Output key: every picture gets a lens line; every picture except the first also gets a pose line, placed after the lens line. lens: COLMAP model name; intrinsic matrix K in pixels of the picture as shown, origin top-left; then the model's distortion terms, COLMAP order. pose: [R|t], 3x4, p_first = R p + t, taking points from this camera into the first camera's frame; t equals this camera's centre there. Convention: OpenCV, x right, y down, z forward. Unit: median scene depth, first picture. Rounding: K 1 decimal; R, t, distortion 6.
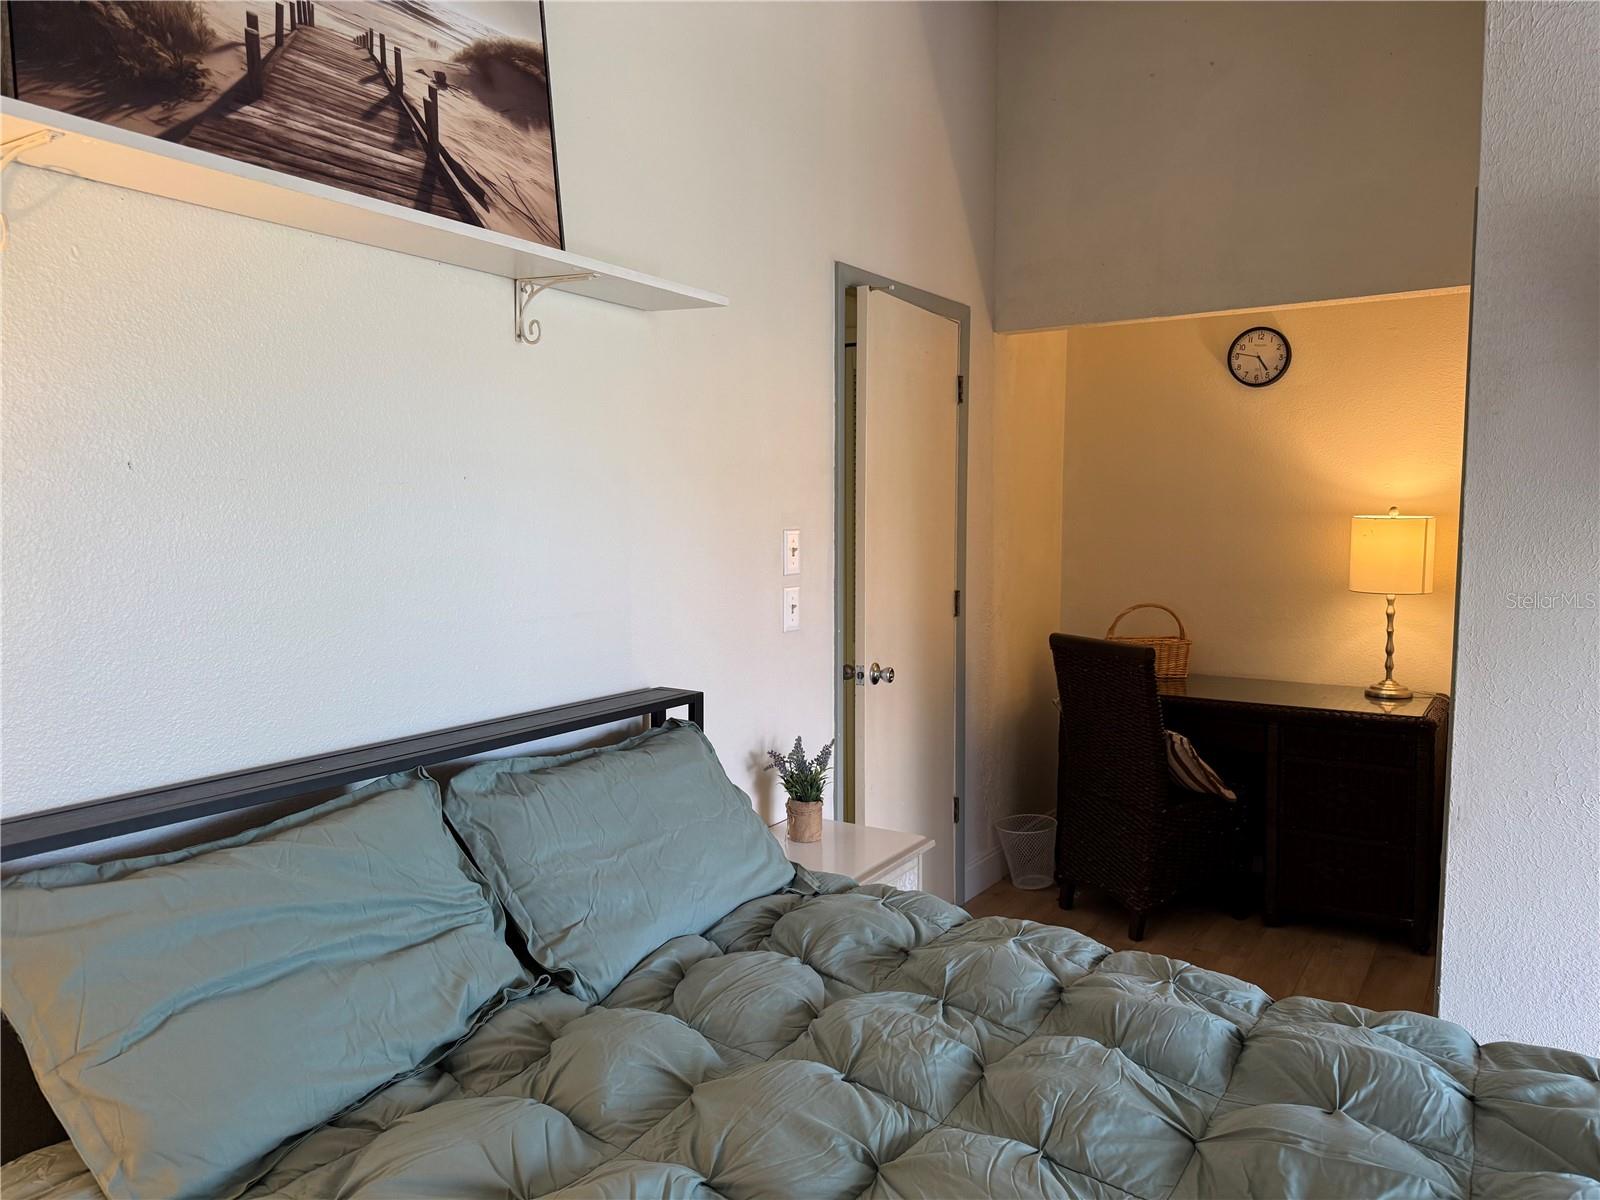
lens RADIAL K [[1136.3, 0, 794.9], [0, 1136.3, 598.4], [0, 0, 1]] dist [0.023916, -0.035064]
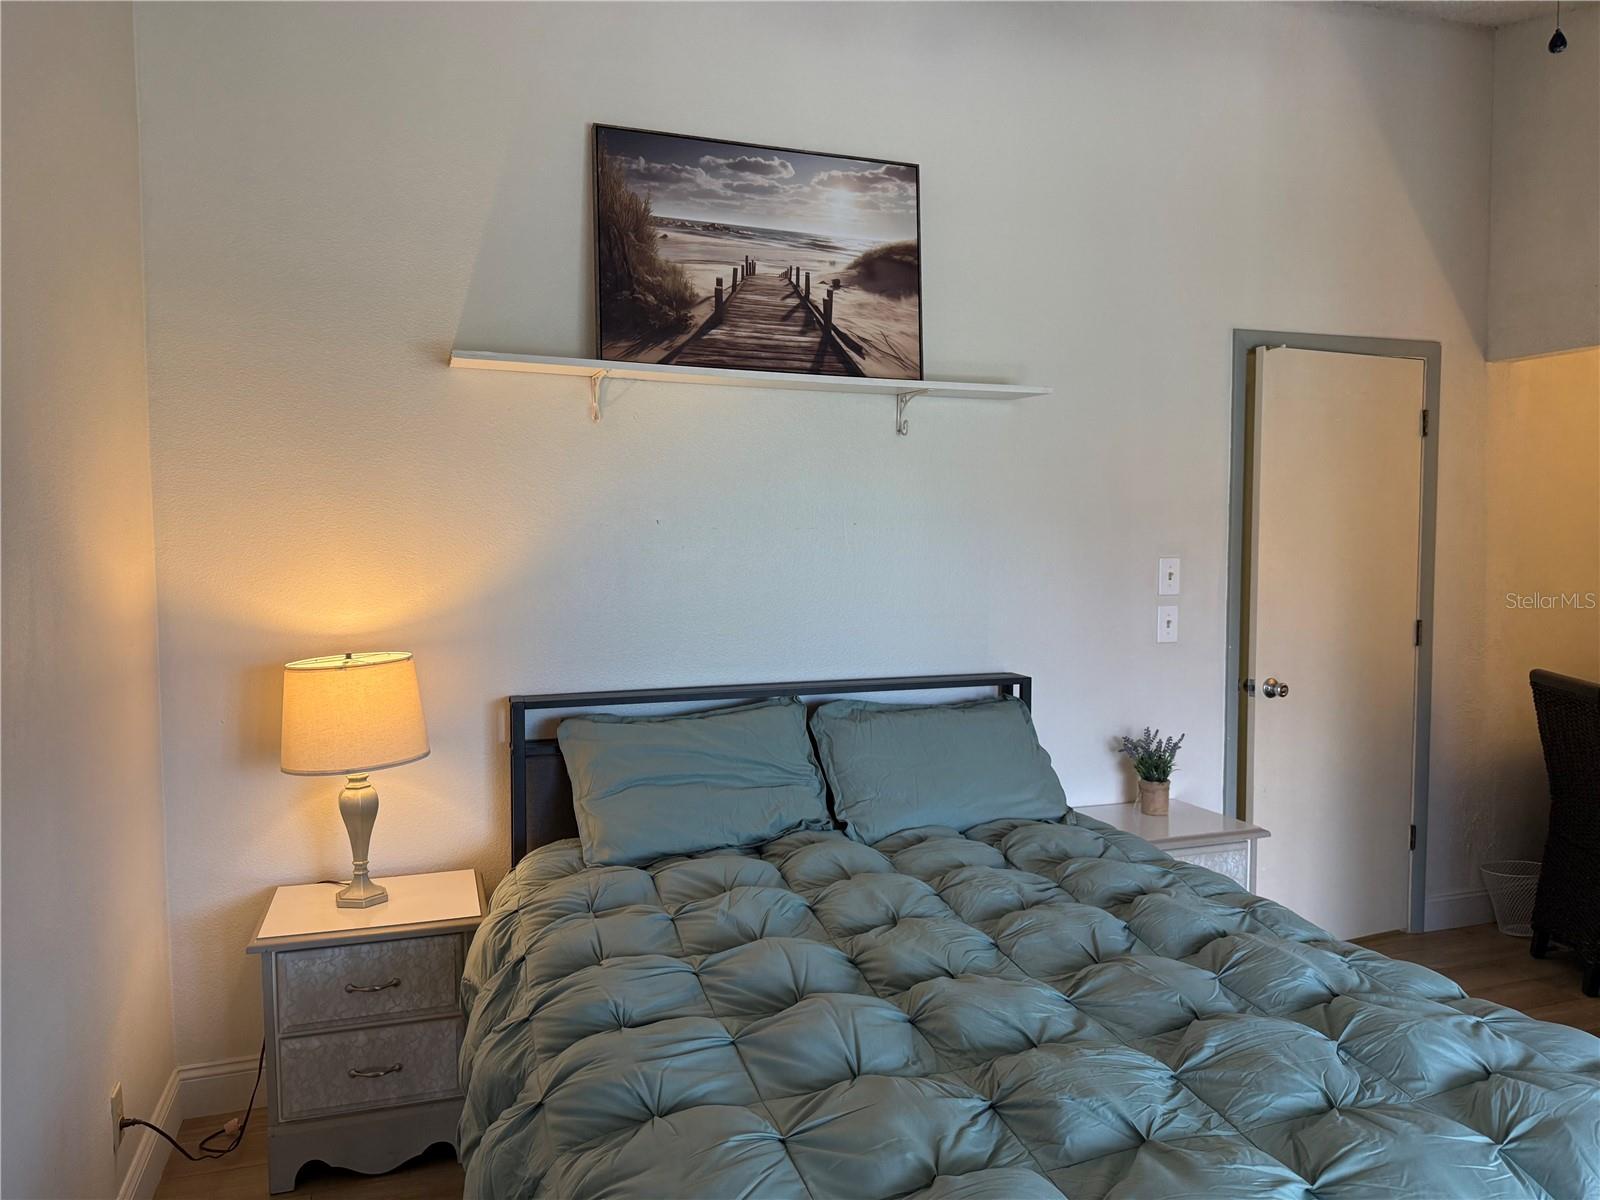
lens RADIAL K [[1126.7, 0, 789.8], [0, 1126.7, 613.4], [0, 0, 1]] dist [0.120674, -0.196471]
pose [[0.793359, 0.041286, -0.607352, 0.689580], [-0.047667, 0.998847, 0.005633, 0.015987], [0.606885, 0.024481, 0.794413, -0.353167]]
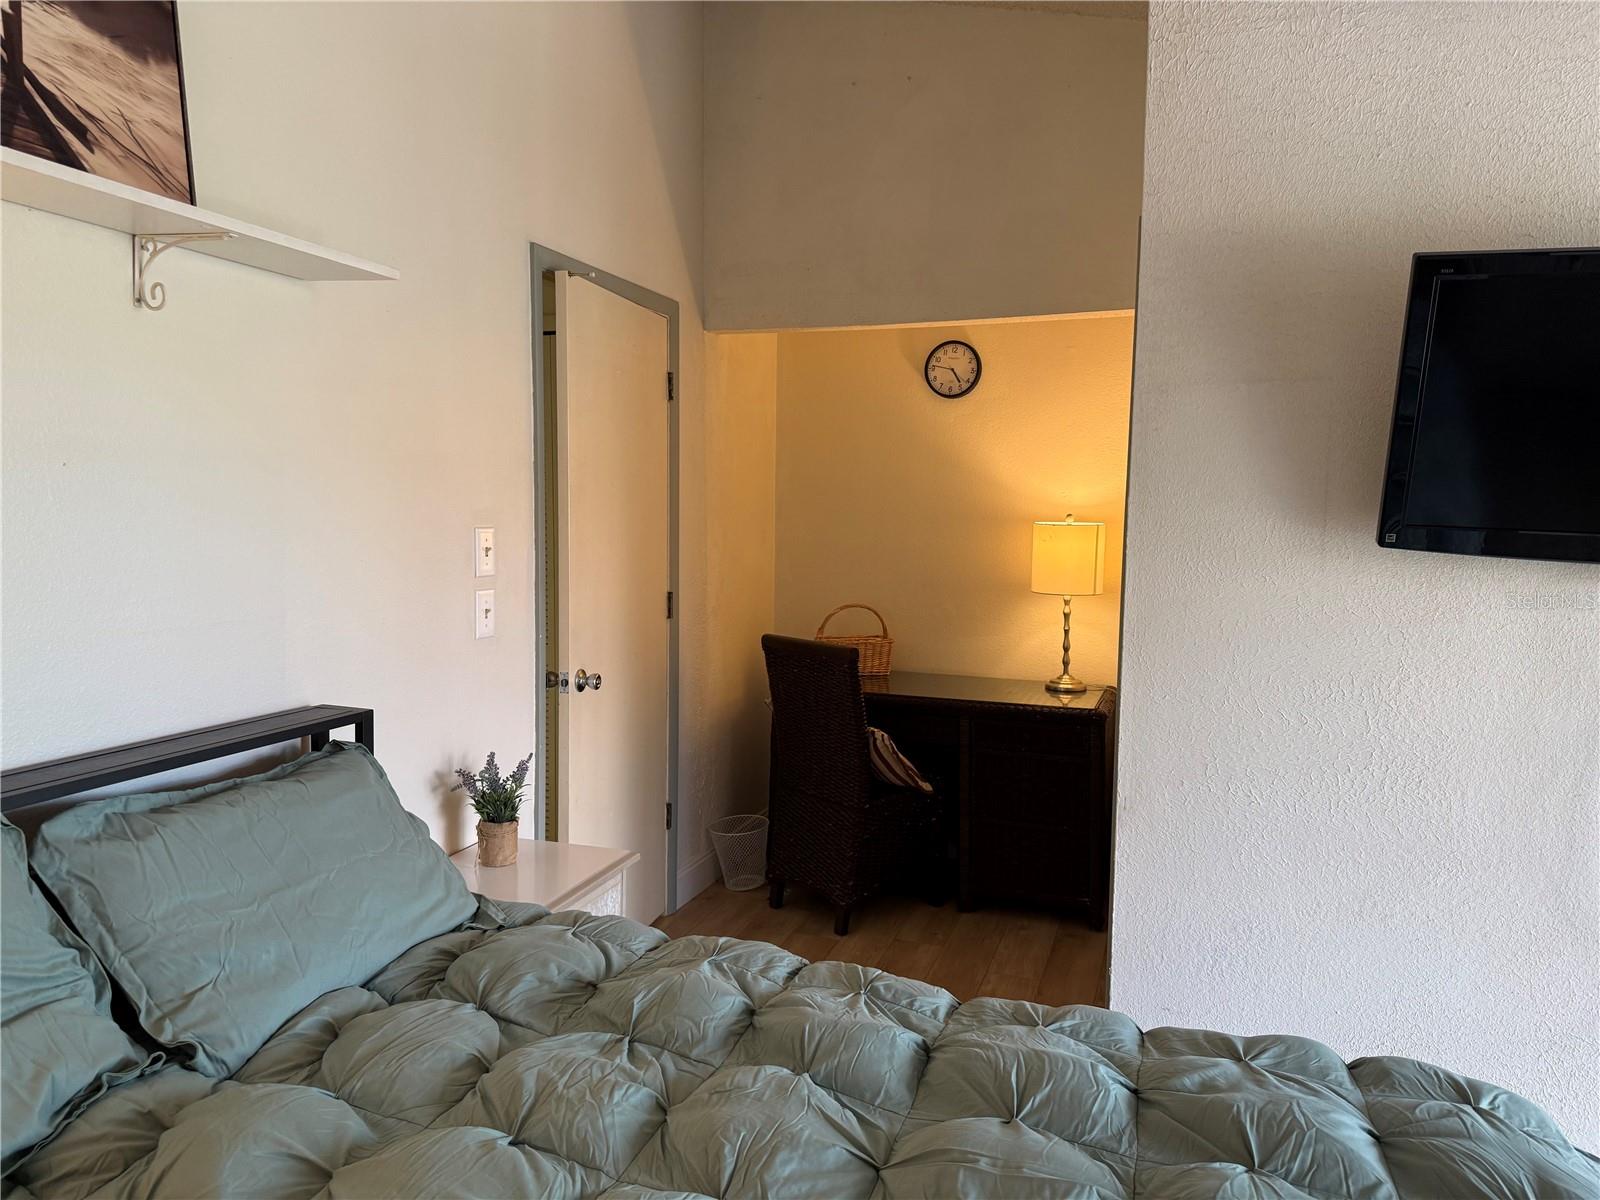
lens RADIAL K [[1111.9, 0, 805.7], [0, 1111.9, 609.9], [0, 0, 1]] dist [0.008088, -0.030246]
pose [[0.969536, -0.006080, 0.244873, 0.045780], [0.003085, 0.999916, 0.012615, -0.008565], [-0.244930, -0.011475, 0.969473, 0.076796]]
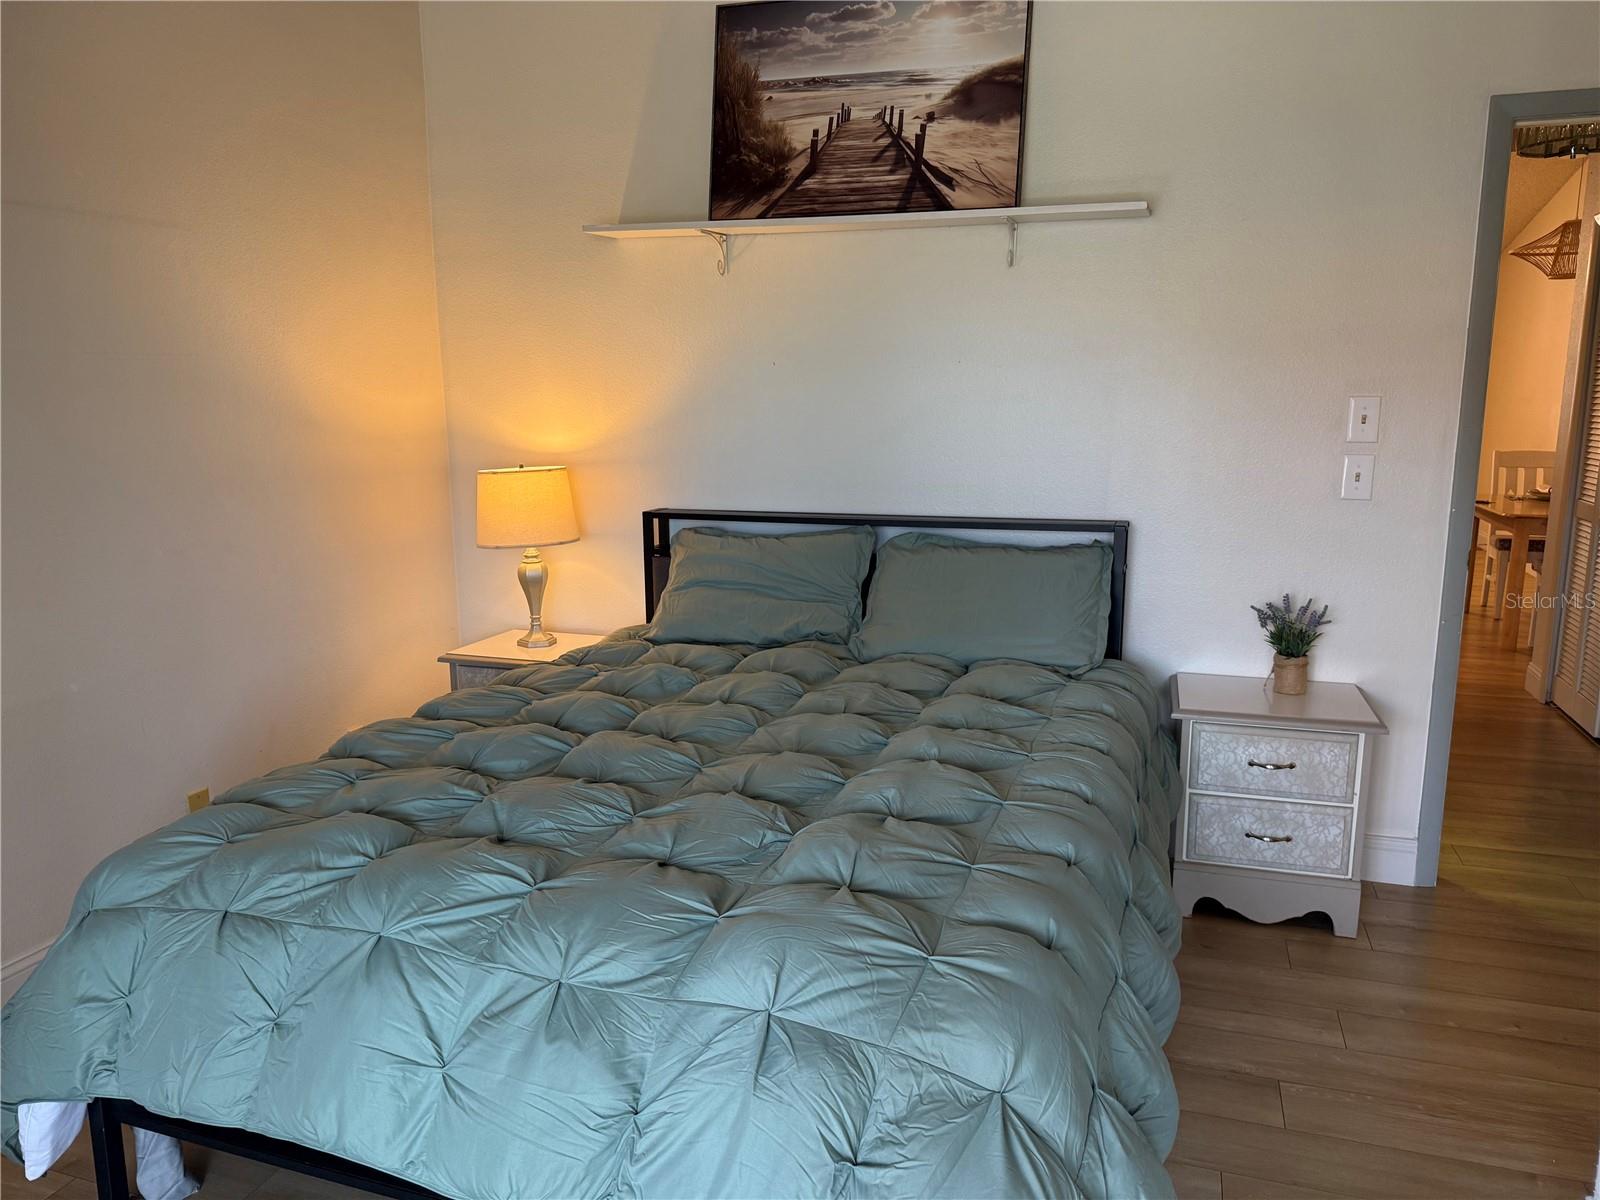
lens RADIAL K [[1116.0, 0, 800.8], [0, 1116.0, 608.8], [0, 0, 1]] dist [0.103937, -0.232525]
pose [[0.265406, 0.179907, -0.947203, 1.395785], [-0.071281, 0.983409, 0.166811, -0.011544], [0.961498, 0.023245, 0.273827, 0.405816]]
